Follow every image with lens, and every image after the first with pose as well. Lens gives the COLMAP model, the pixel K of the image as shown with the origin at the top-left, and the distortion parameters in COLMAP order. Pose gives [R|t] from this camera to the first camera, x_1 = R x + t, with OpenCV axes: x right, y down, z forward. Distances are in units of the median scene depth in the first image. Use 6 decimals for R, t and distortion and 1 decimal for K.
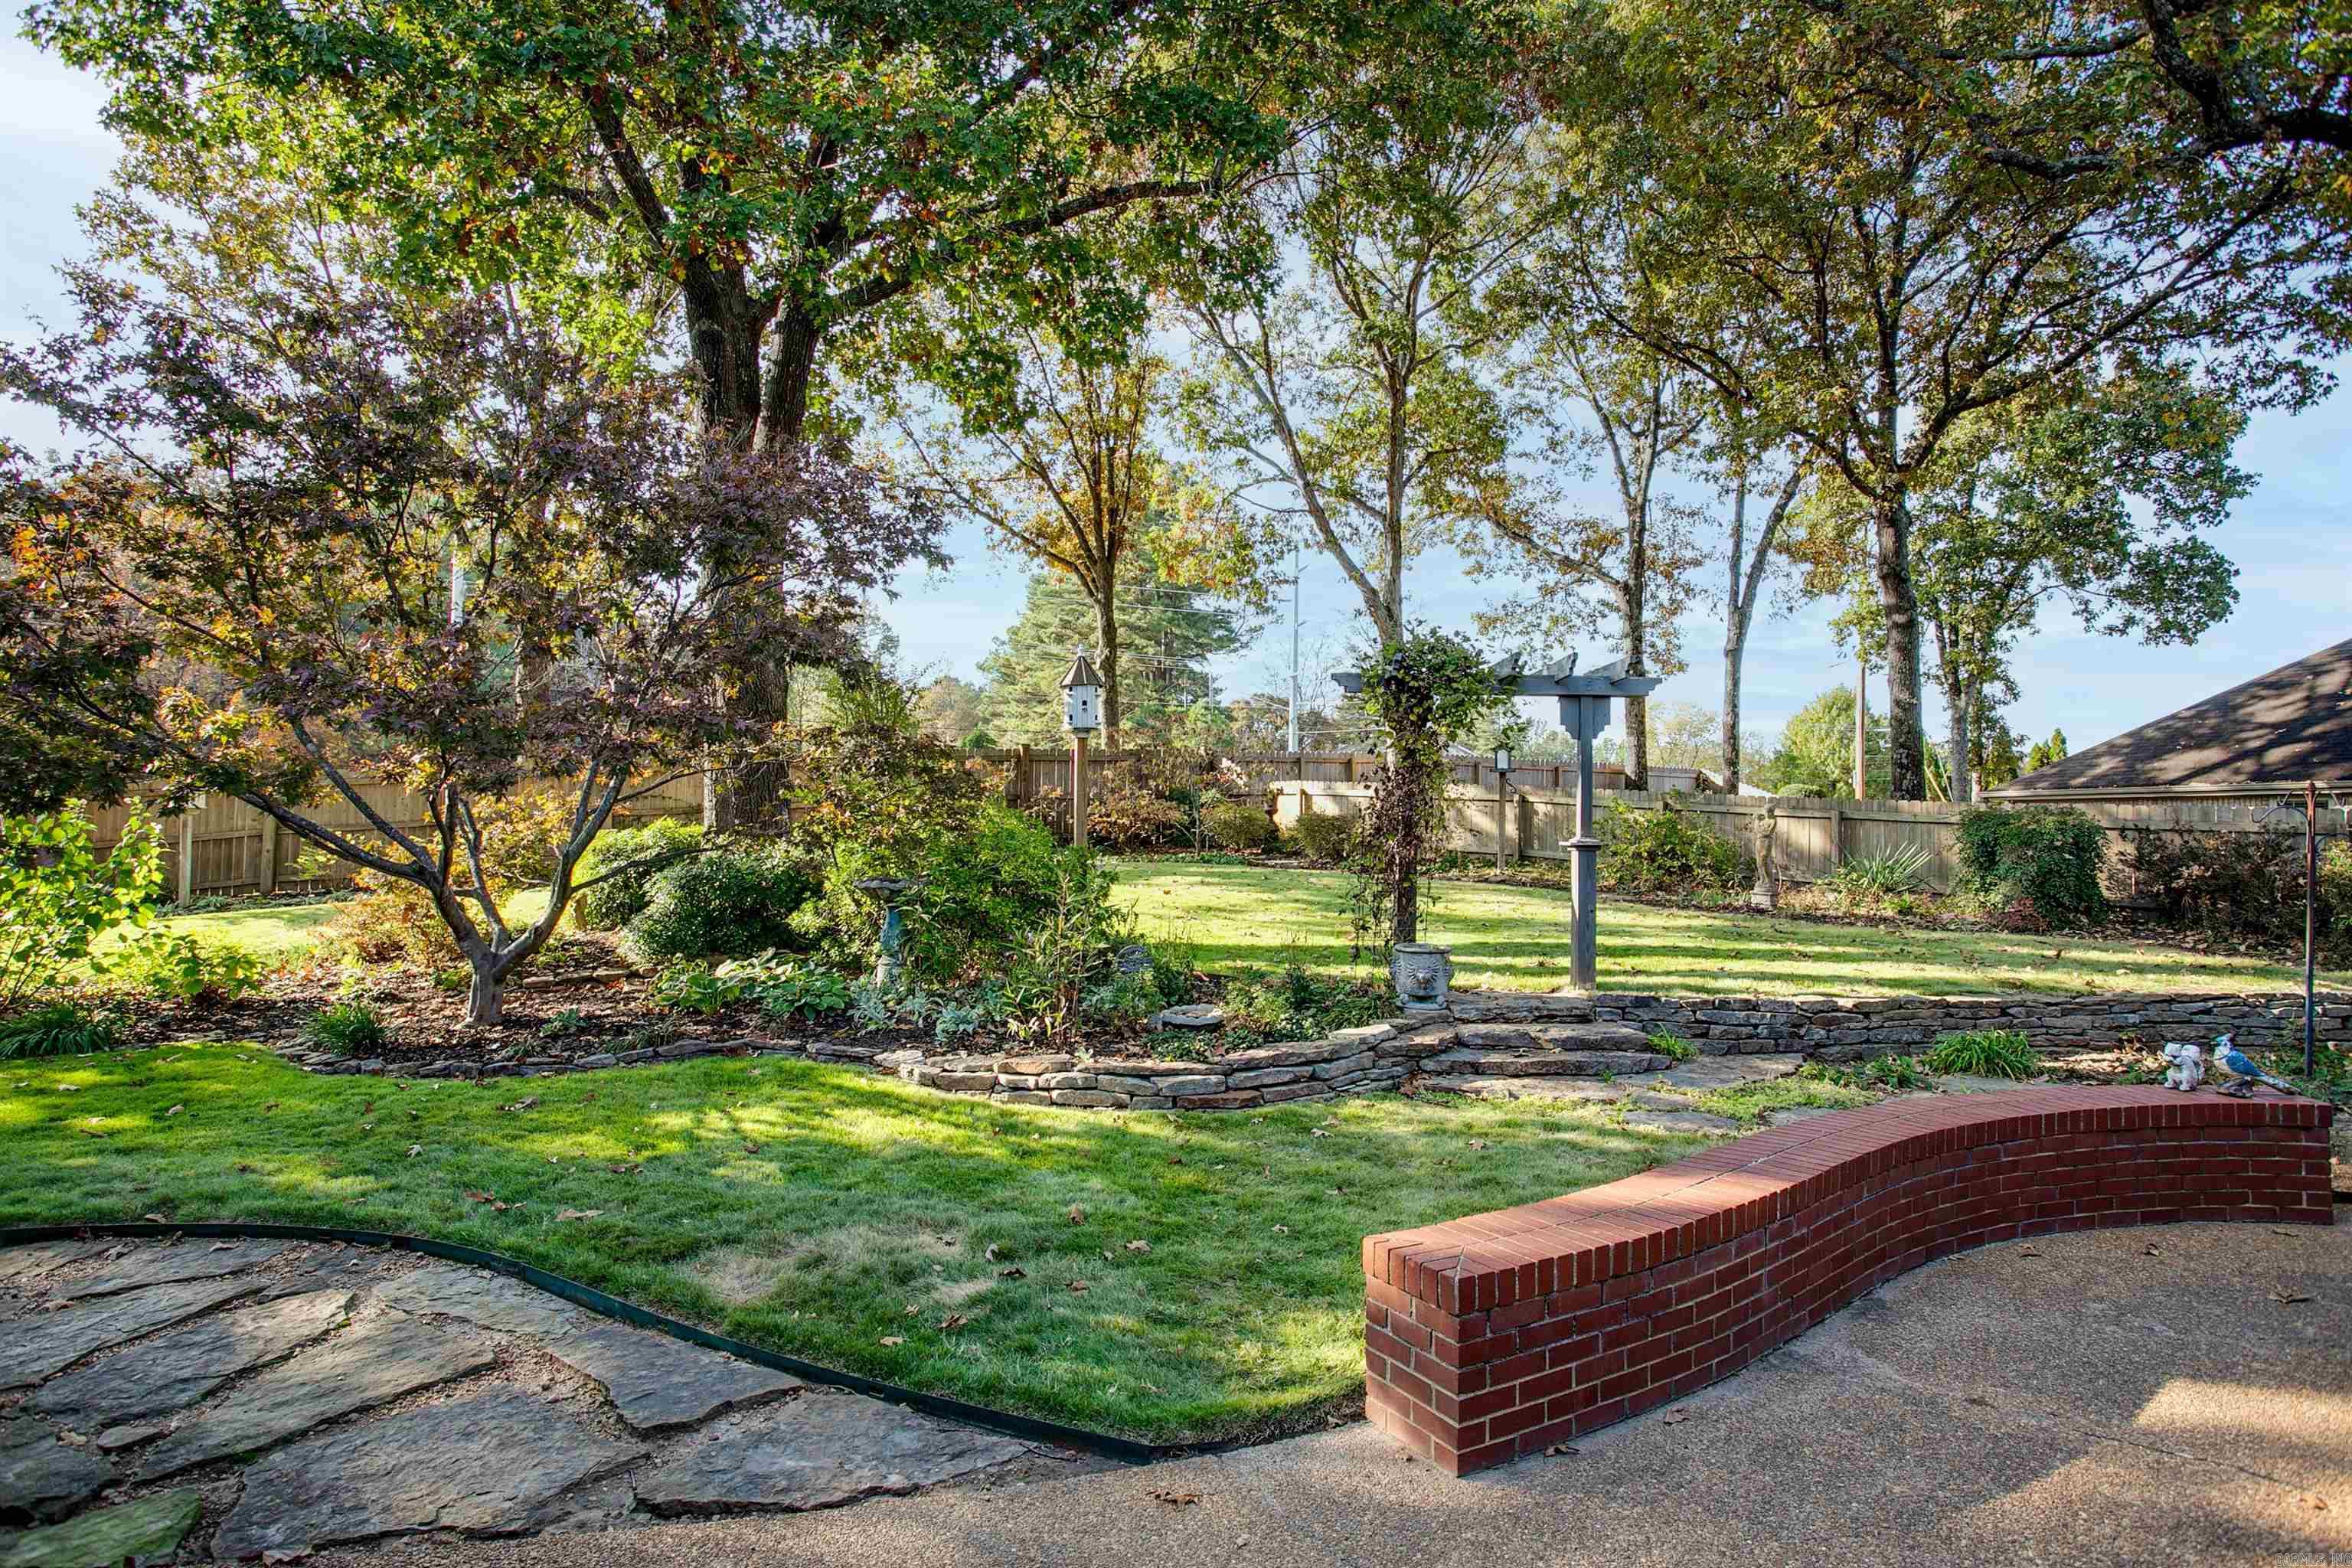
lens RADIAL K [[1210.0, 0, 1175.5], [0, 1210.0, 793.3], [0, 0, 1]] dist [-0.057600, 0.028870]
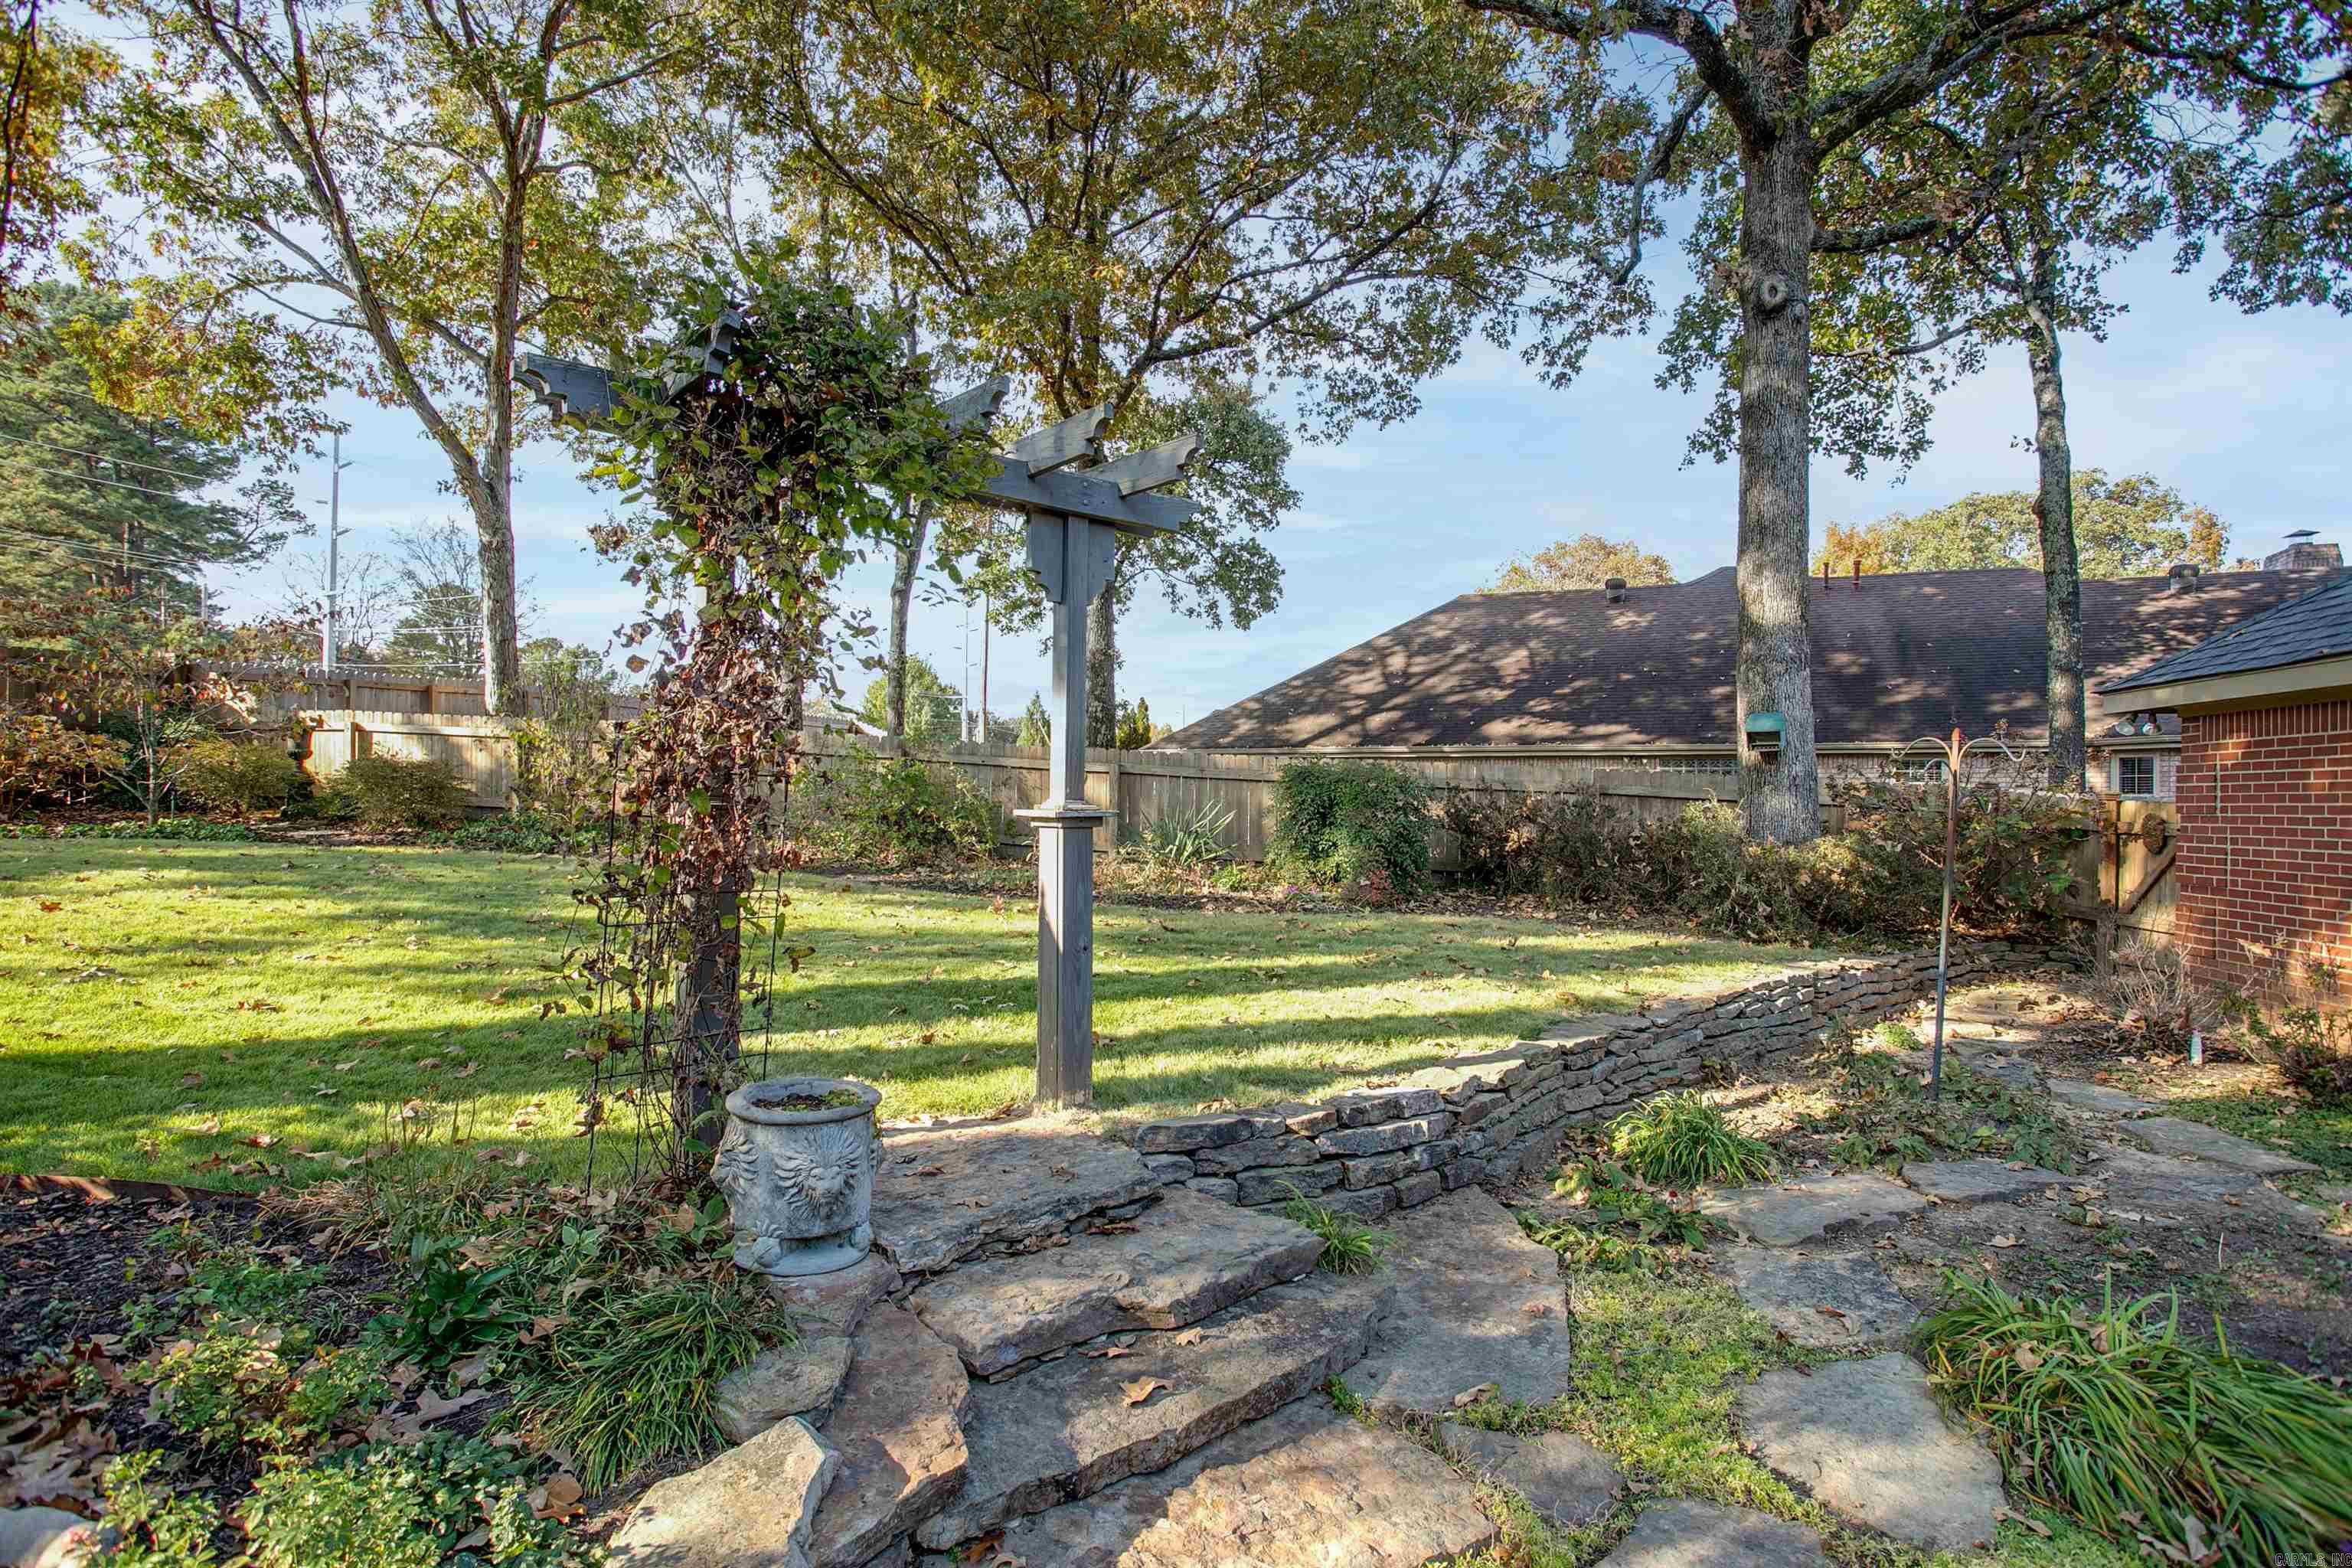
lens RADIAL K [[1210.0, 0, 1175.5], [0, 1210.0, 793.3], [0, 0, 1]] dist [-0.057600, 0.028870]
pose [[0.752902, -0.001591, 0.658130, 0.014184], [-0.023379, 0.999301, 0.029161, 0.006175], [-0.657717, -0.037342, 0.752339, 0.199944]]
